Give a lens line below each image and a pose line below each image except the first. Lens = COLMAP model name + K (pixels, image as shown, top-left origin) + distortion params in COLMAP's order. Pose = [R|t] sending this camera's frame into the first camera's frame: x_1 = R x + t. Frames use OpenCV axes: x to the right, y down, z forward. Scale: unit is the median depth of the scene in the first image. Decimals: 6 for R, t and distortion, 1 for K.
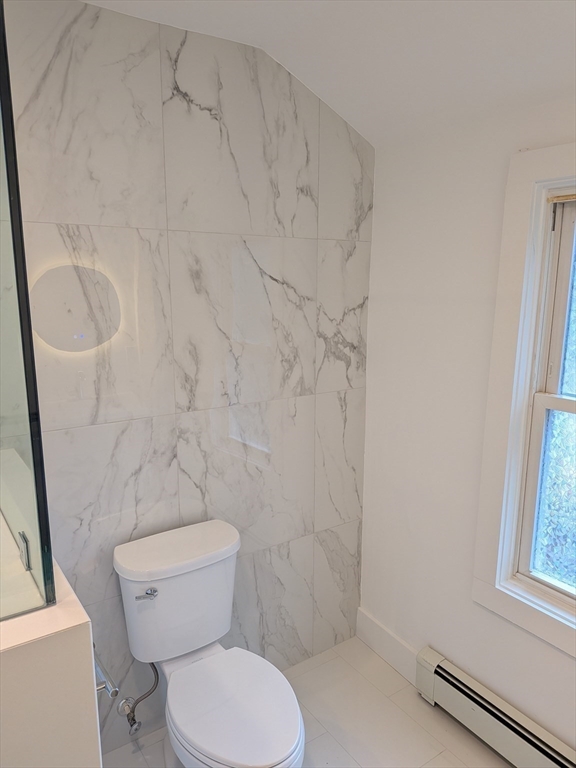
lens RADIAL K [[550.8, 0, 287.8], [0, 550.8, 387.3], [0, 0, 1]] dist [0.056316, 0.000914]
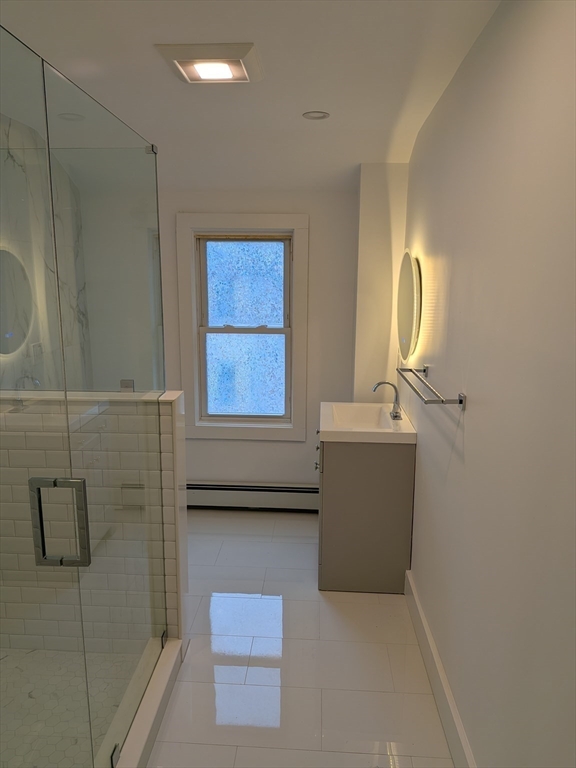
lens RADIAL K [[550.8, 0, 288.1], [0, 550.8, 382.9], [0, 0, 1]] dist [0.056316, 0.000914]
pose [[0.613598, -0.158580, 0.773531, -0.838290], [0.150043, 0.985193, 0.082951, 0.081627], [-0.775232, 0.065164, 0.628307, -0.467758]]
